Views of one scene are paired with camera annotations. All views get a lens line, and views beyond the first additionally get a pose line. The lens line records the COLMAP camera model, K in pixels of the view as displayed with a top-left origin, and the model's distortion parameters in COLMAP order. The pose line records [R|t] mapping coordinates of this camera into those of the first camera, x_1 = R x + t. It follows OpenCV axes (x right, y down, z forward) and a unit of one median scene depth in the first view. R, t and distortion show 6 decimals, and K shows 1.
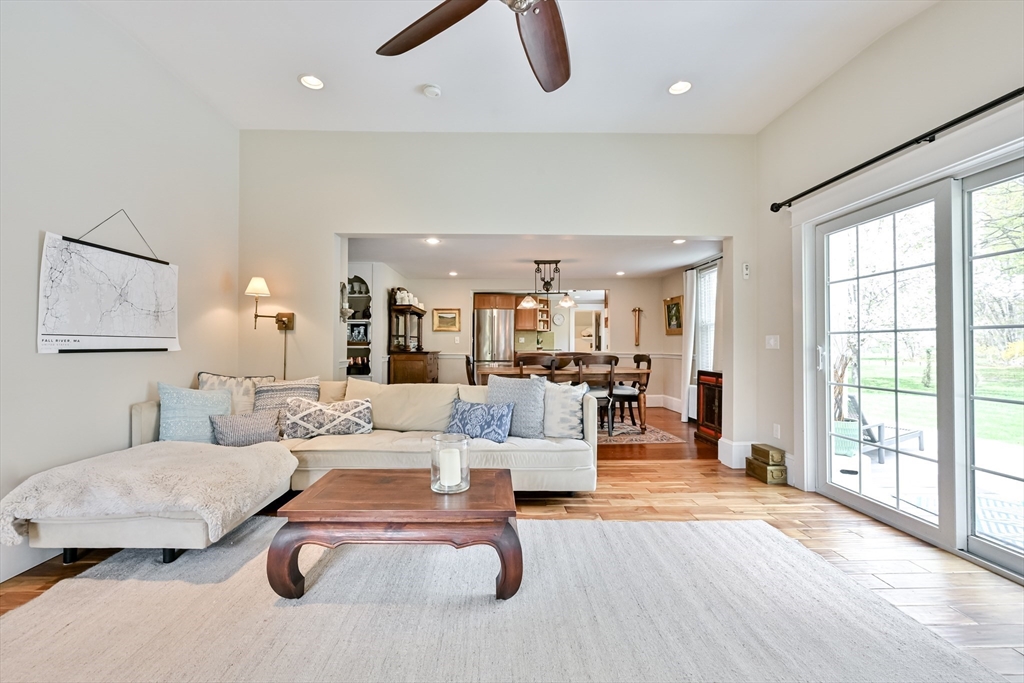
lens RADIAL K [[410.8, 0, 495.3], [0, 410.8, 340.1], [0, 0, 1]] dist [-0.000115, -0.000852]
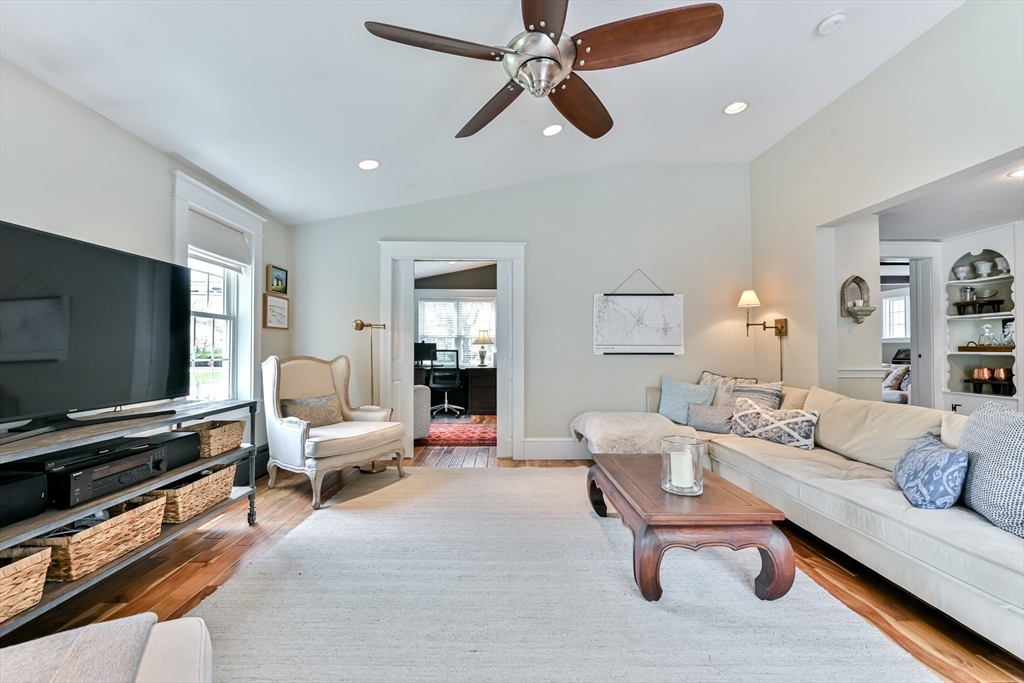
lens RADIAL K [[410.8, 0, 520.3], [0, 410.8, 345.5], [0, 0, 1]] dist [-0.000115, -0.000852]
pose [[0.028936, -0.015354, -0.999463, 0.589588], [0.011514, 0.999821, -0.015026, 0.009265], [0.999515, -0.011073, 0.029107, 0.377859]]
